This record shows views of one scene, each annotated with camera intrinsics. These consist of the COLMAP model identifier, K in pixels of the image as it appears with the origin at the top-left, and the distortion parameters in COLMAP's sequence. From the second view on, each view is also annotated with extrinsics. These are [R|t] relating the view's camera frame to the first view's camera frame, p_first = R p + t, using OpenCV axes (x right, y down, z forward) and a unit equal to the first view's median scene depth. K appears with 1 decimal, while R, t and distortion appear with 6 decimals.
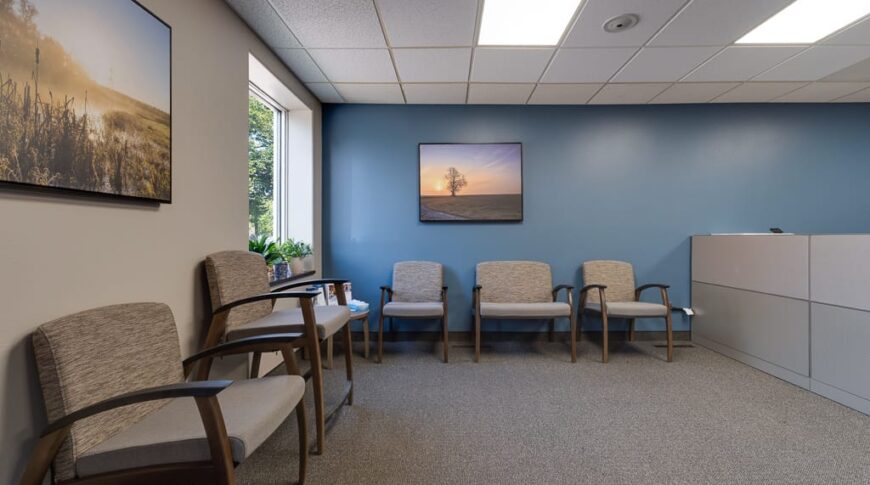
lens RADIAL K [[370.4, 0, 432.6], [0, 370.4, 237.6], [0, 0, 1]] dist [0.001306, 0.000197]
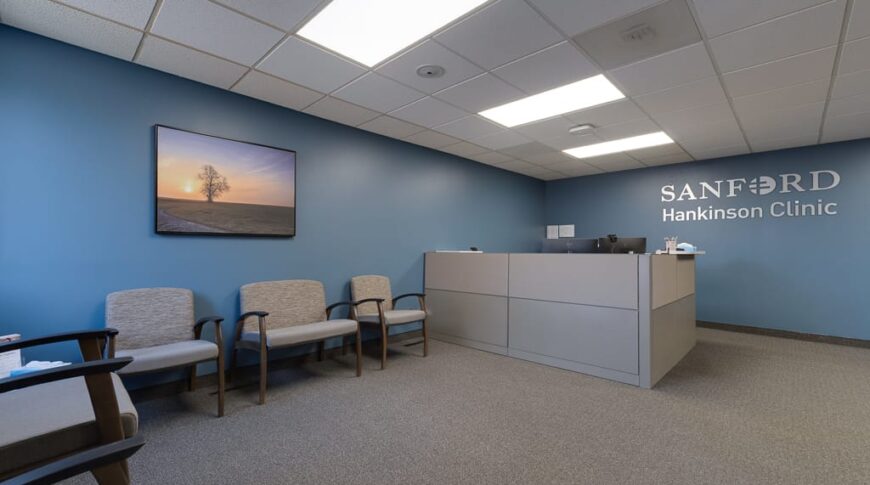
lens RADIAL K [[370.4, 0, 433.4], [0, 370.4, 249.2], [0, 0, 1]] dist [0.001306, 0.000197]
pose [[0.685302, 0.005577, 0.728238, -0.194131], [-0.003057, 0.999984, -0.004781, -0.010252], [-0.728253, 0.001050, 0.685308, 0.118479]]
